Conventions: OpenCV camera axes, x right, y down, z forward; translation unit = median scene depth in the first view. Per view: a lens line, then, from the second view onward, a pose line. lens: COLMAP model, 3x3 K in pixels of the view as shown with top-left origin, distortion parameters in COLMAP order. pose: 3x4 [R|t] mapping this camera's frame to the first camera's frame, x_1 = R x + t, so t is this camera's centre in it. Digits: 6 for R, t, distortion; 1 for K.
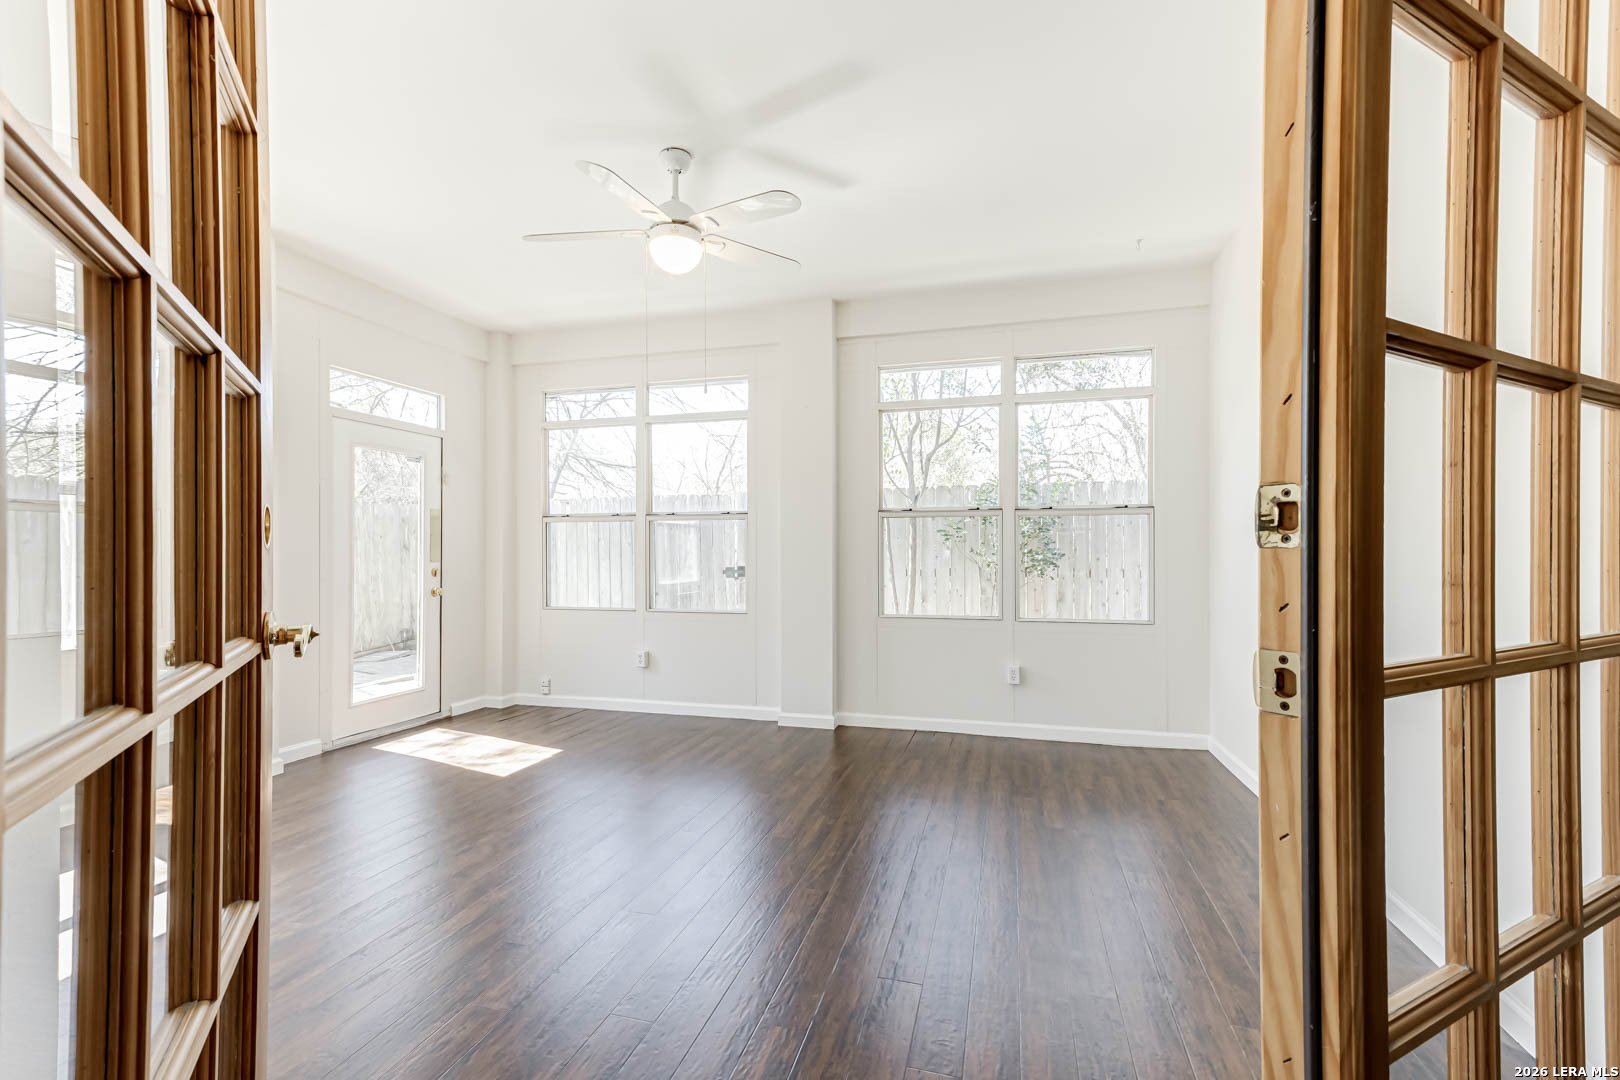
lens RADIAL K [[728.3, 0, 808.3], [0, 728.3, 547.1], [0, 0, 1]] dist [-0.001499, -0.000169]
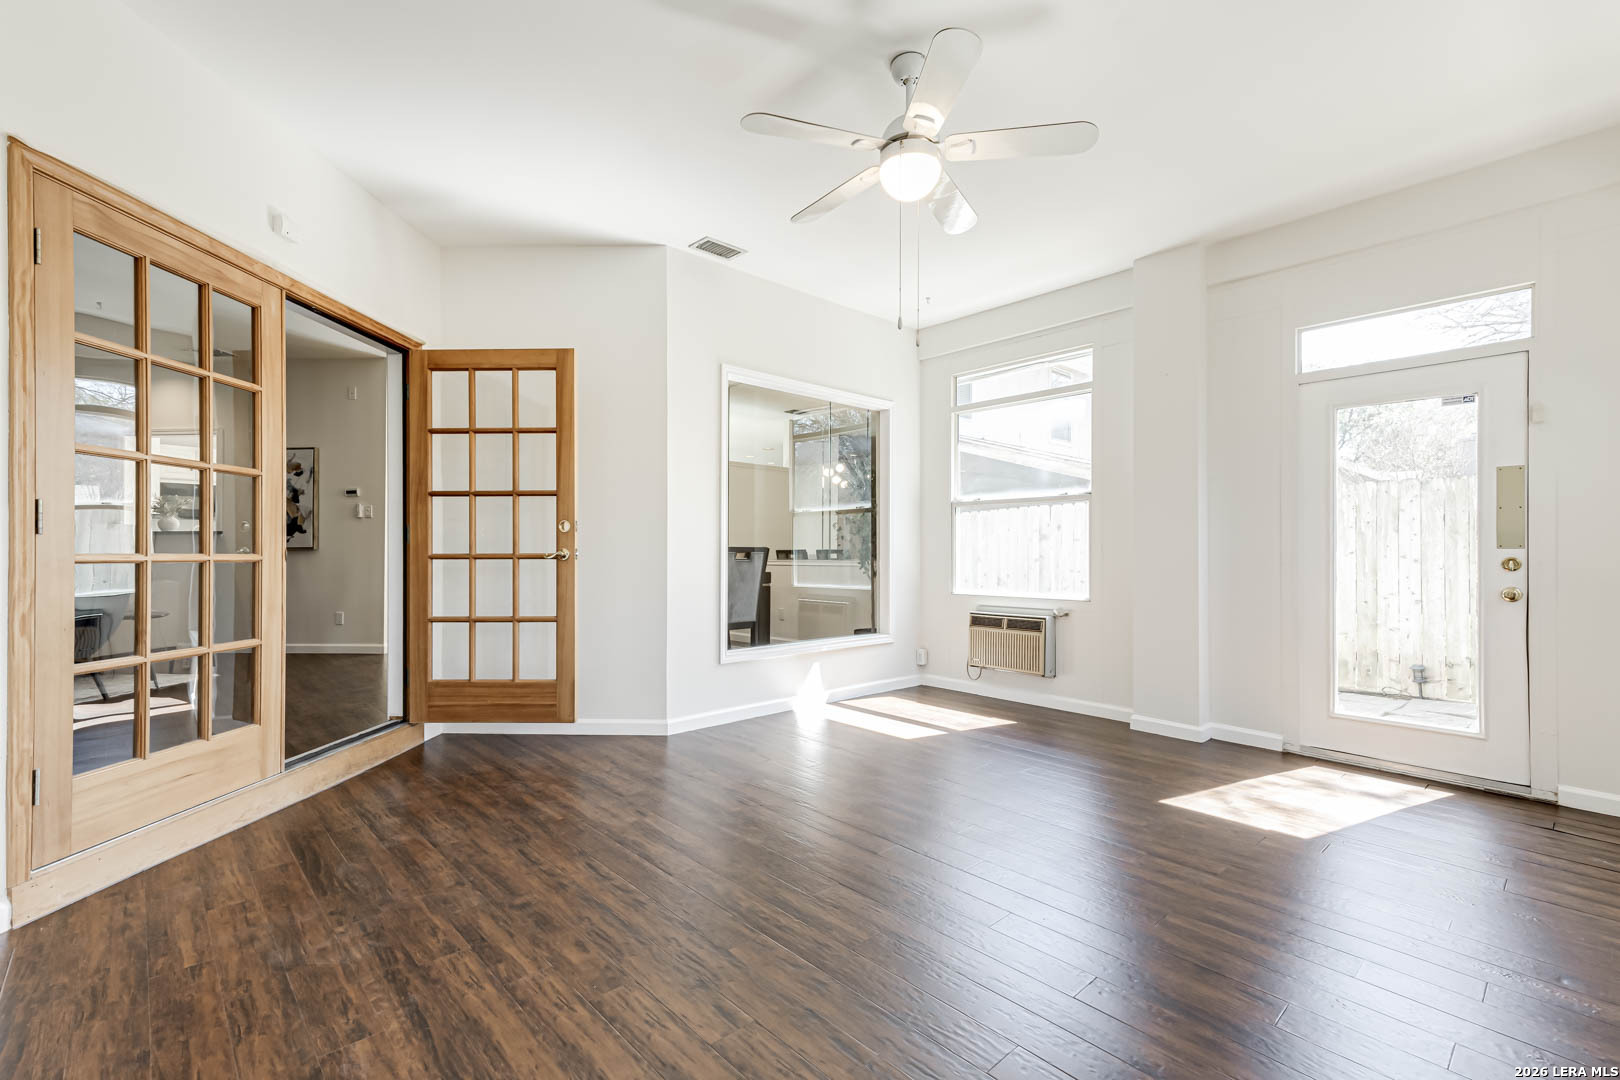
lens RADIAL K [[728.3, 0, 808.3], [0, 728.3, 547.1], [0, 0, 1]] dist [-0.001499, -0.000169]
pose [[-0.531287, -0.005485, -0.847174, 0.451049], [-0.005256, 0.999981, -0.003178, 0.030415], [0.847175, 0.002764, -0.531306, 1.009780]]
